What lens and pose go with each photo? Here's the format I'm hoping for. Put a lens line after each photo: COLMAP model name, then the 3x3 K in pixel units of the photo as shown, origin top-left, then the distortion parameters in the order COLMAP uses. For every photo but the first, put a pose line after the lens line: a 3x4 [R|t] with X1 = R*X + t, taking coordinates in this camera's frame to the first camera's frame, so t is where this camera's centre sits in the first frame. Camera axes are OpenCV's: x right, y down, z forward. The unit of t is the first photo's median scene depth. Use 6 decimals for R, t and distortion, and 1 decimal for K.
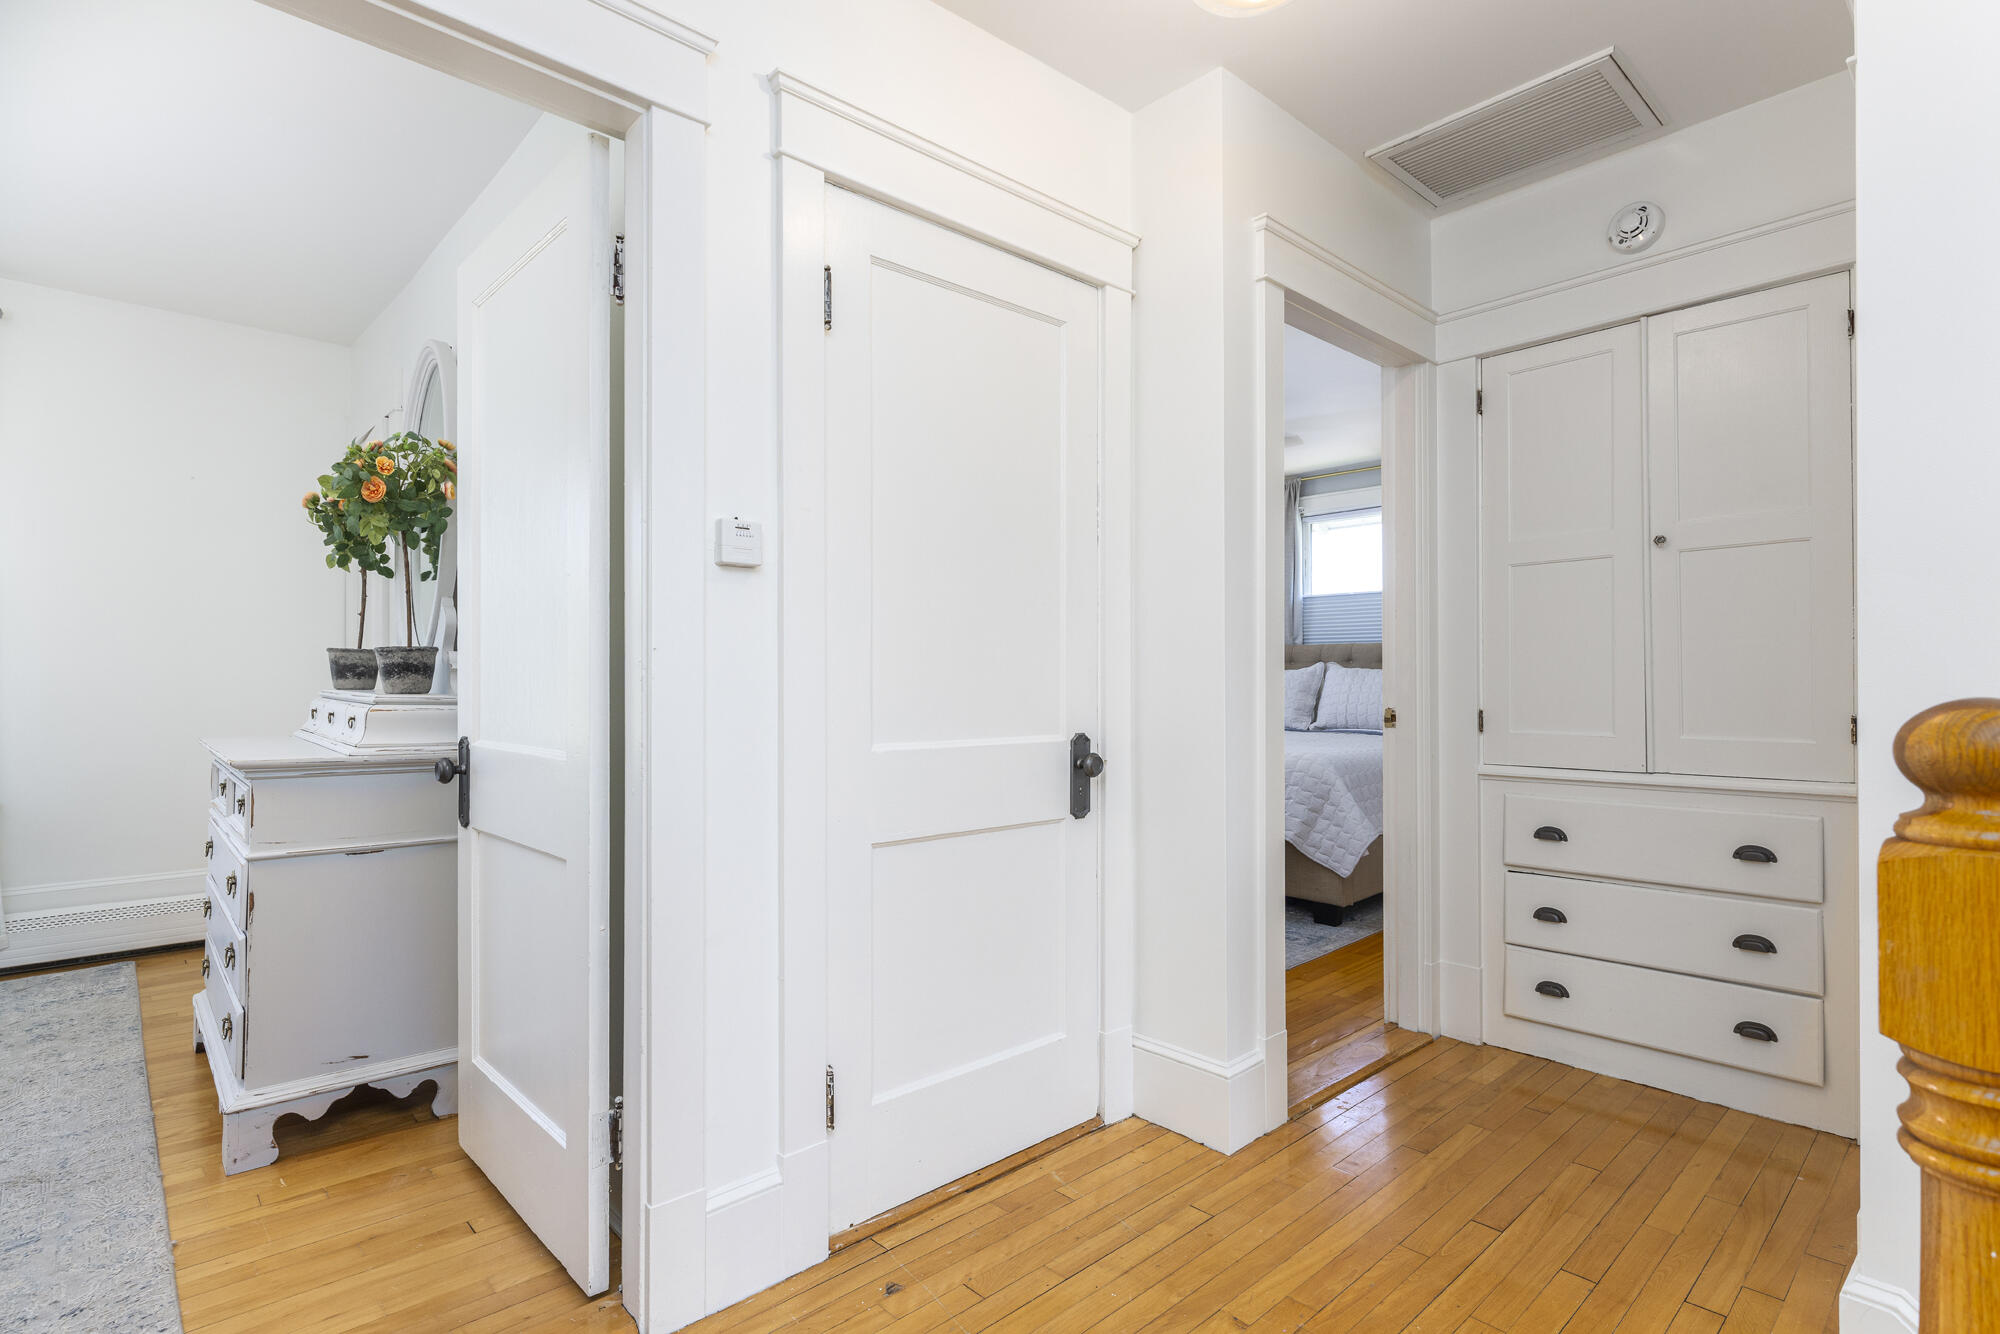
lens RADIAL K [[974.0, 0, 996.3], [0, 974.0, 666.8], [0, 0, 1]] dist [-0.000538, -0.000836]
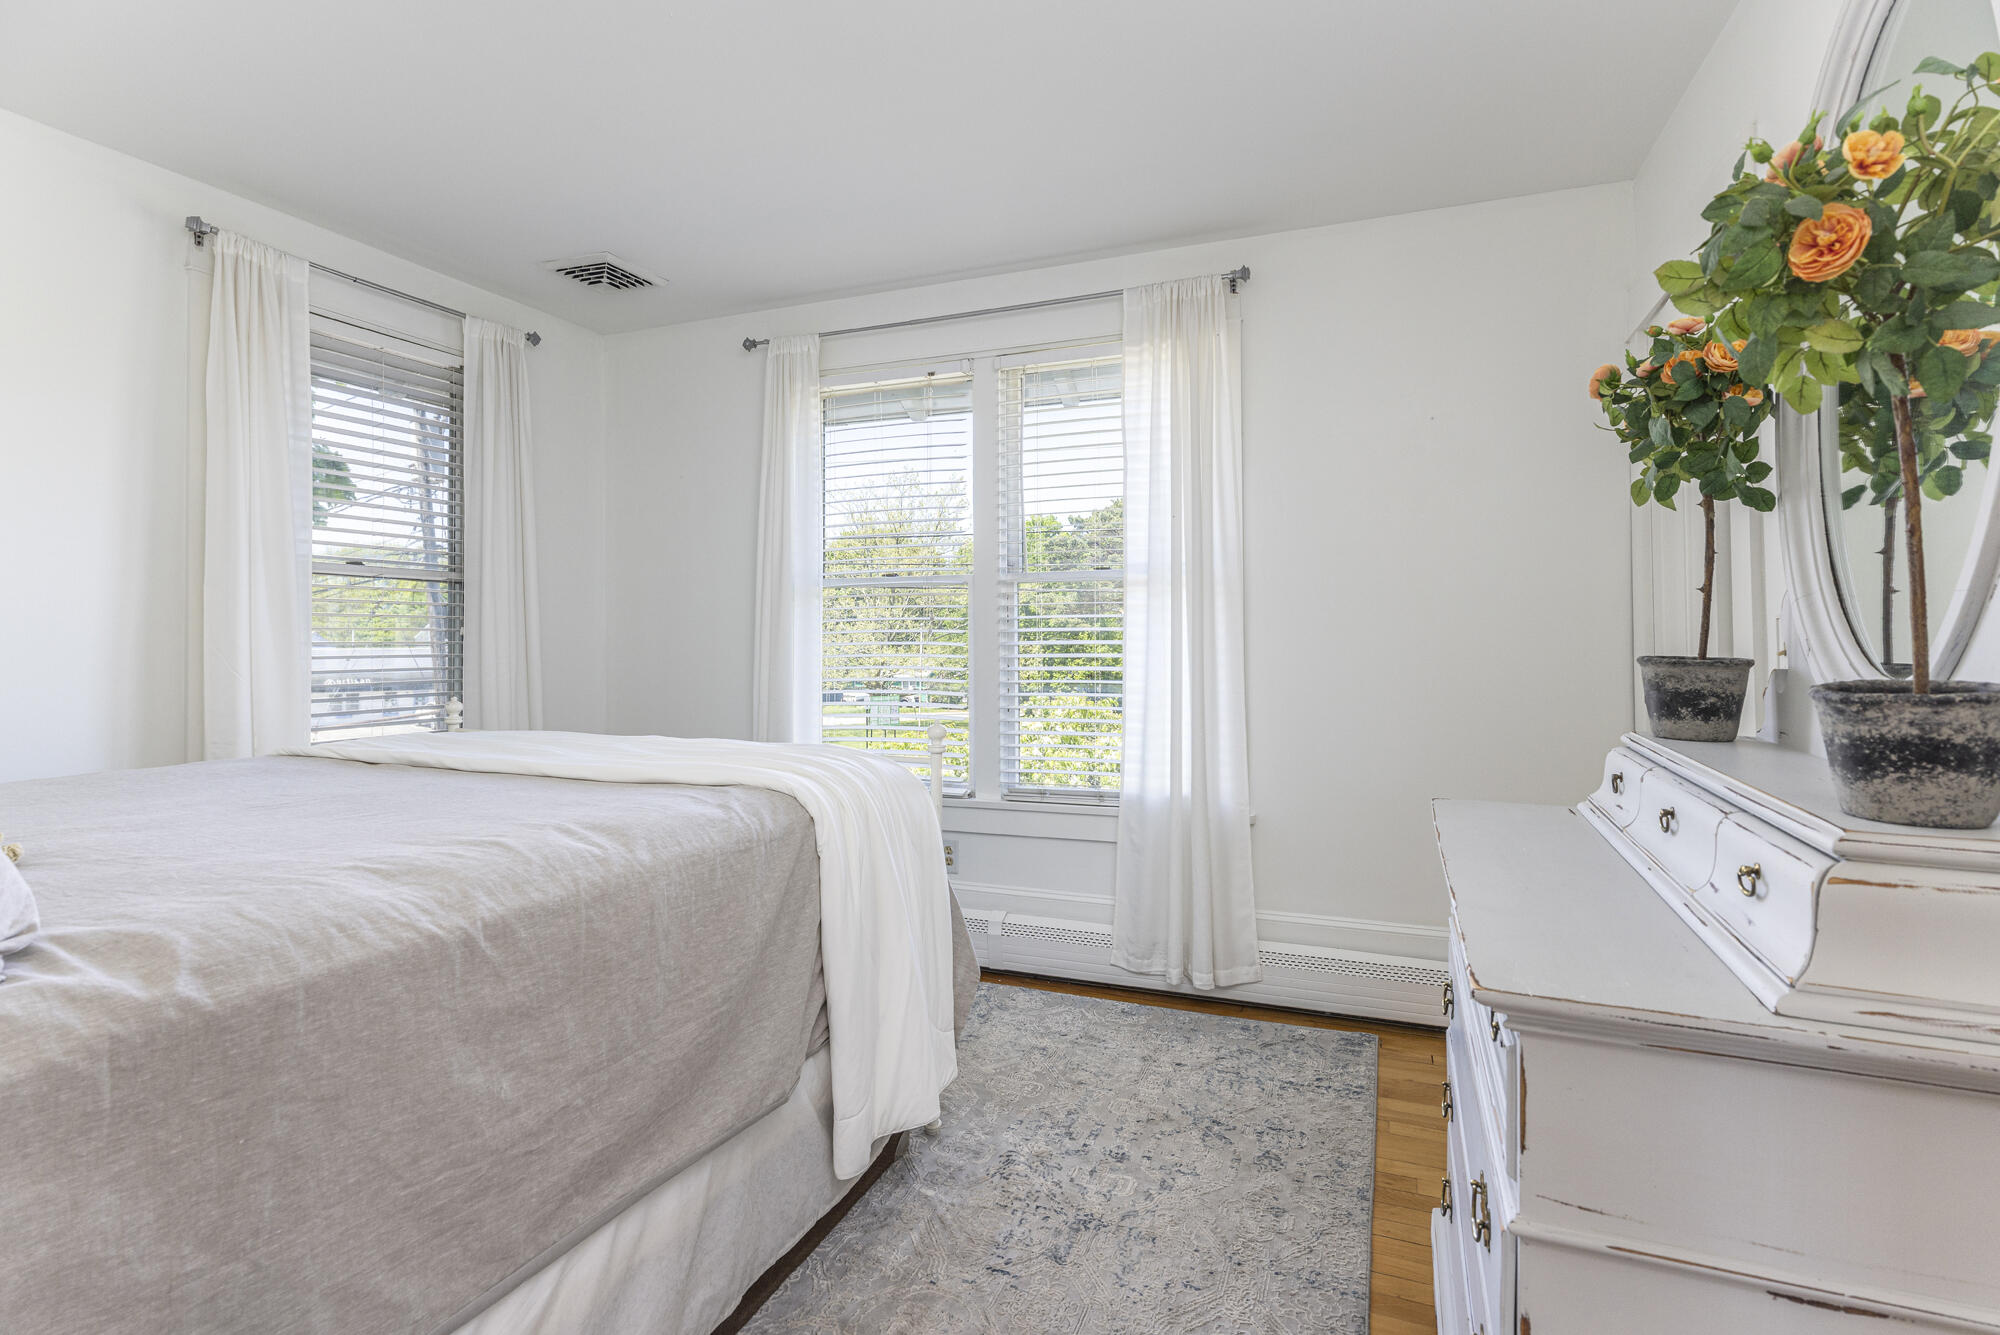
lens RADIAL K [[974.0, 0, 977.4], [0, 974.0, 630.5], [0, 0, 1]] dist [-0.000538, -0.000836]
pose [[0.411555, -0.007770, -0.911352, -0.356274], [0.013332, 0.999908, -0.002504, -0.037163], [0.911288, -0.011119, 0.411620, 0.459715]]
